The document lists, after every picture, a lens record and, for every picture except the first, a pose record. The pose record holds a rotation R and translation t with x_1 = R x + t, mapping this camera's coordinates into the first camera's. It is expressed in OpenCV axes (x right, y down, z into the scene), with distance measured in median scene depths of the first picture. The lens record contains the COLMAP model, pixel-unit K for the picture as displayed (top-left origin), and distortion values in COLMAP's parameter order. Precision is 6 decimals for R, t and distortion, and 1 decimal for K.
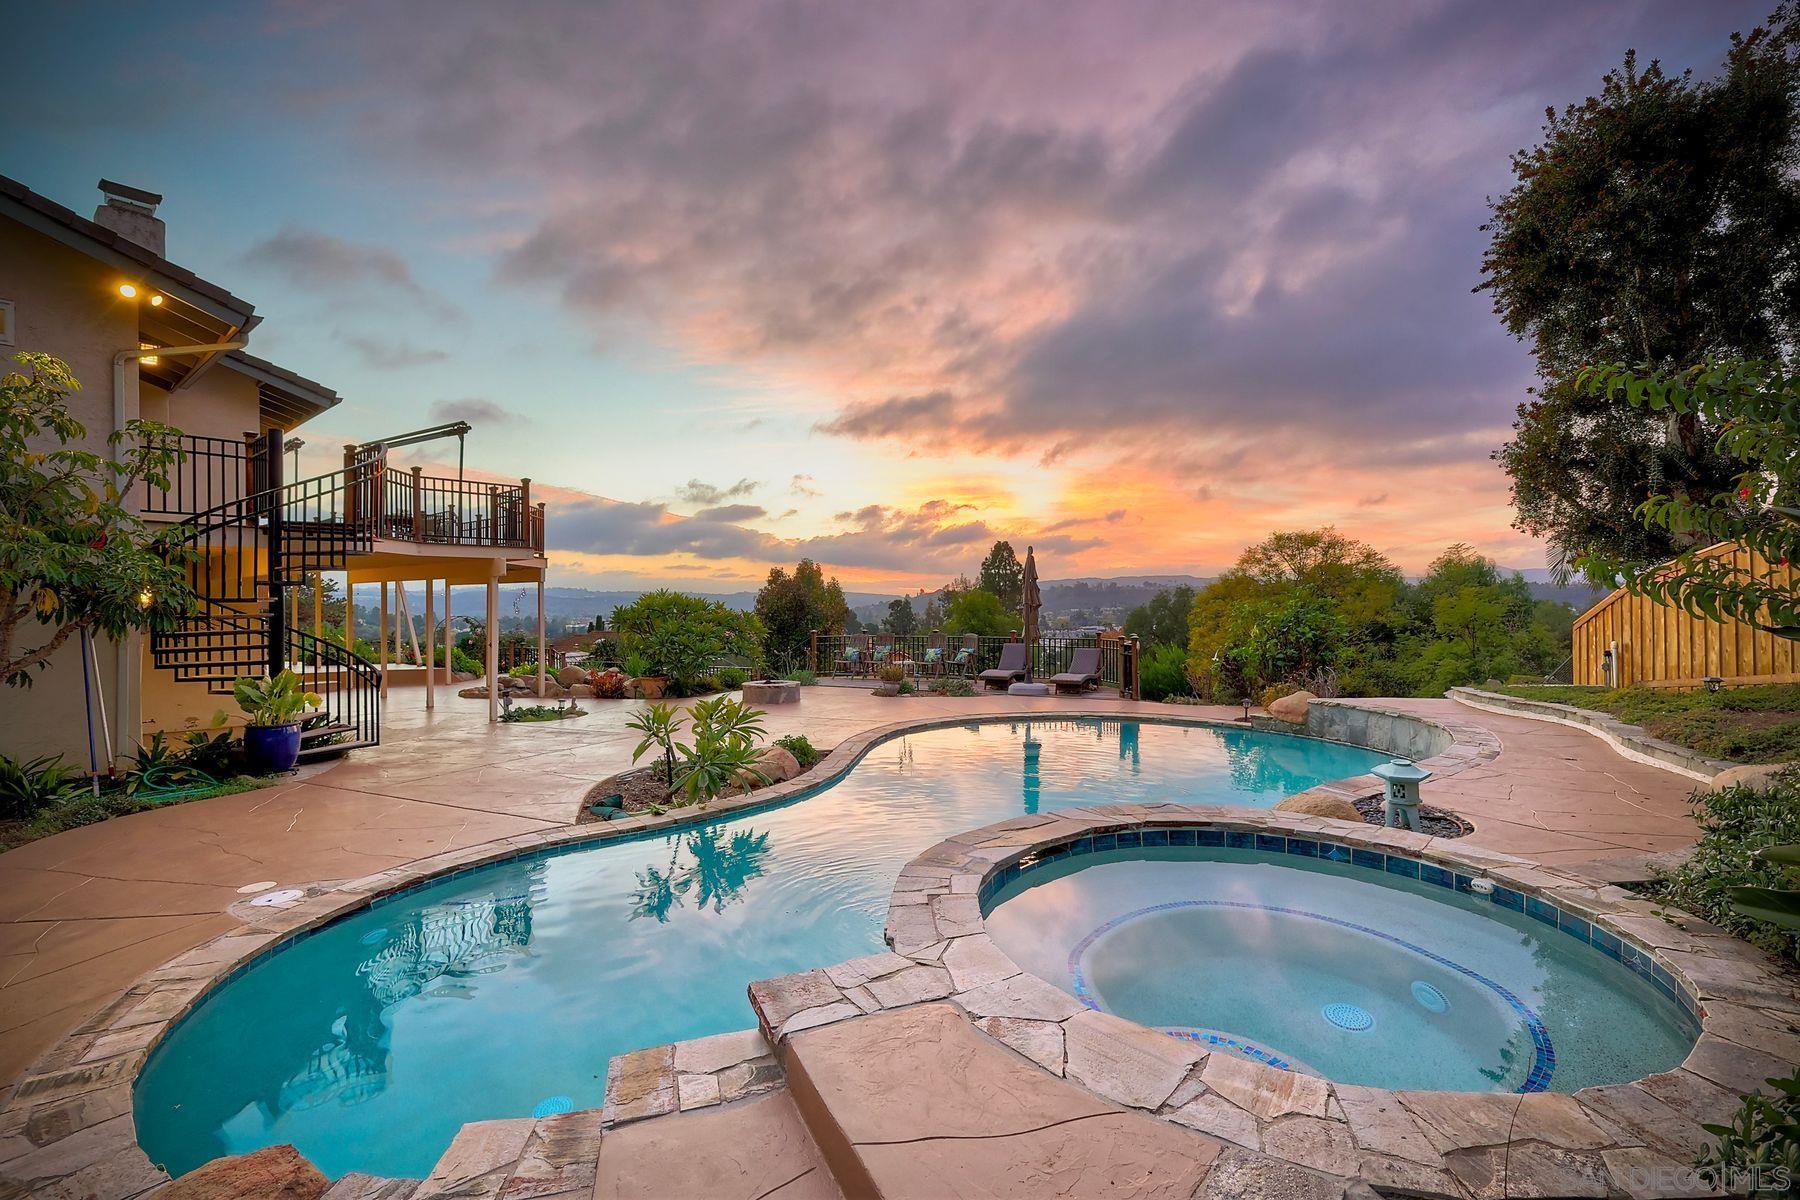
lens RADIAL K [[769.7, 0, 903.5], [0, 769.7, 601.5], [0, 0, 1]] dist [-0.016189, -0.000005]
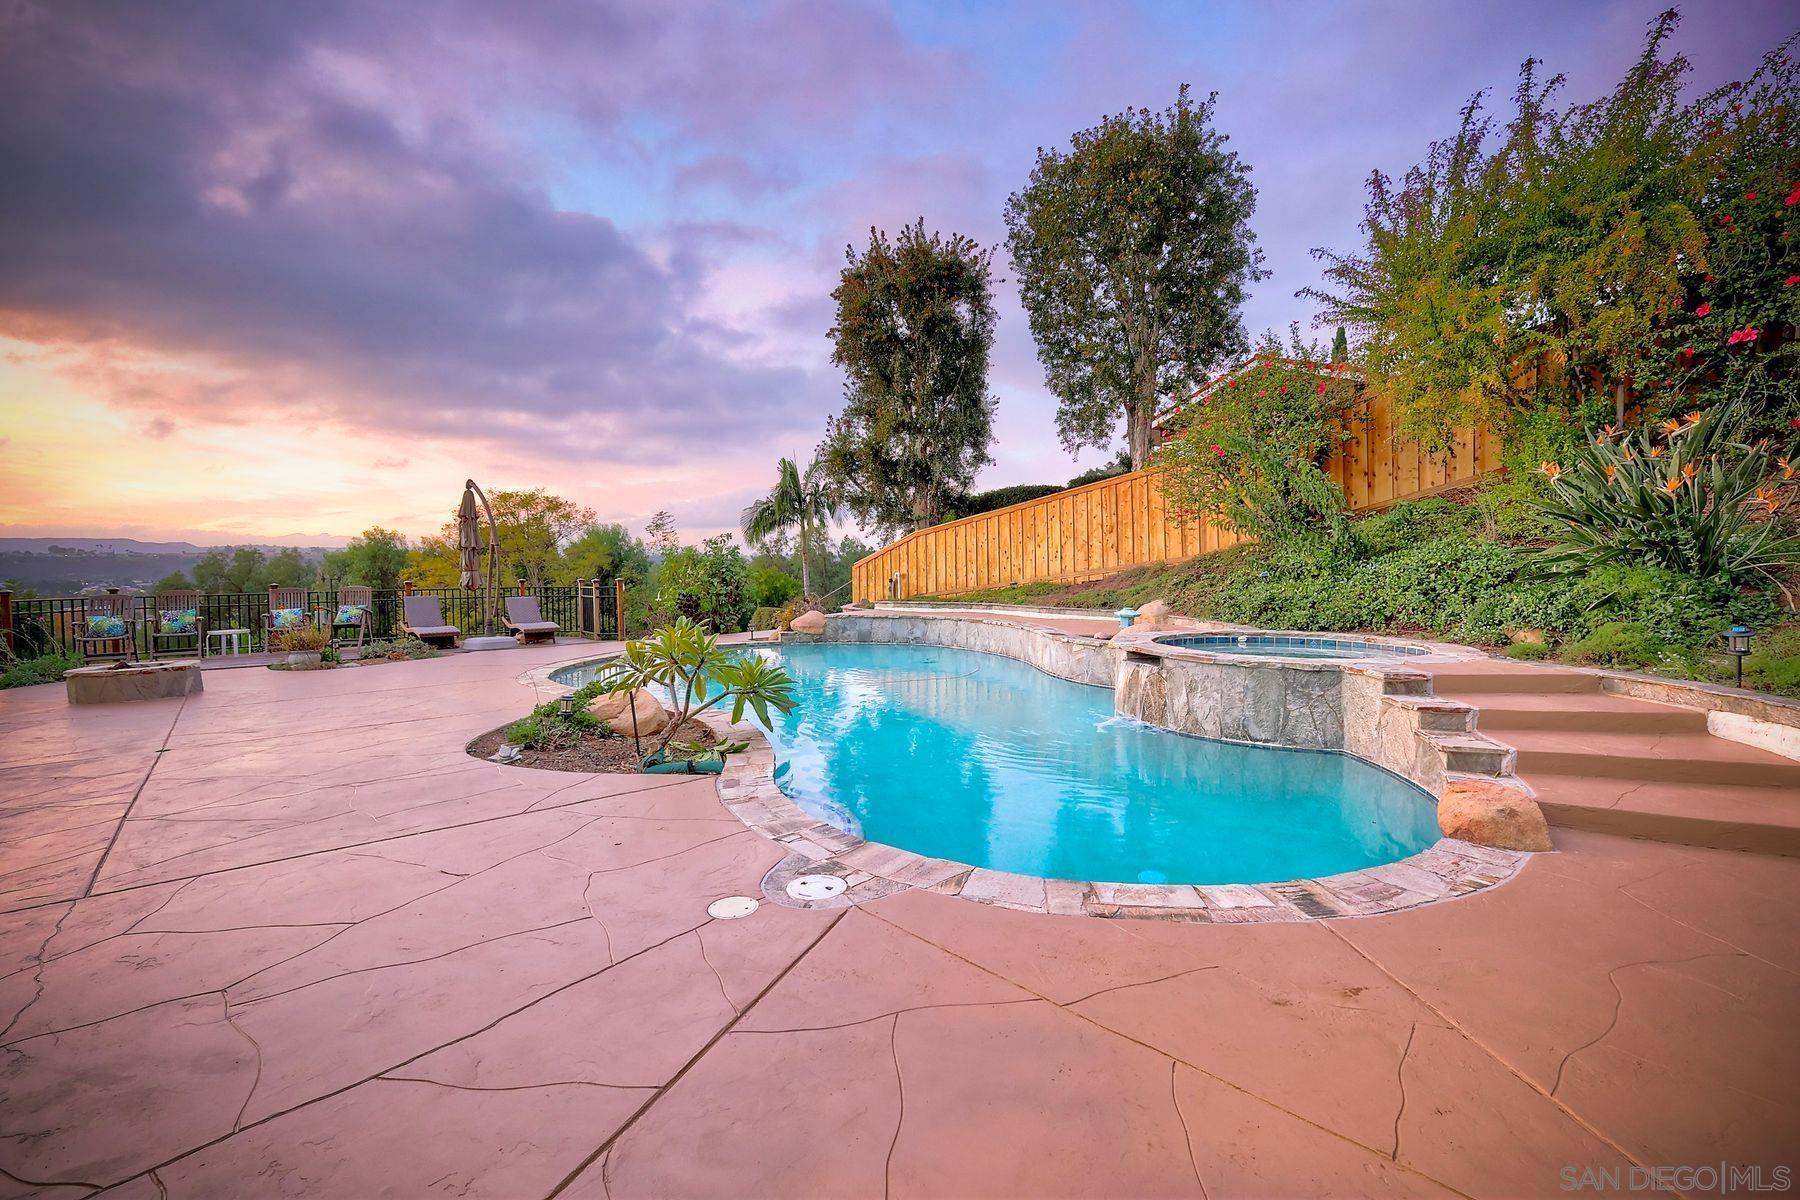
lens RADIAL K [[798.9, 0, 897.1], [0, 798.9, 593.9], [0, 0, 1]] dist [0.002807, 0.000283]
pose [[0.452135, -0.035311, 0.891251, -0.154124], [0.008650, 0.999343, 0.035205, 0.010983], [-0.891908, -0.008208, 0.452143, 0.066319]]
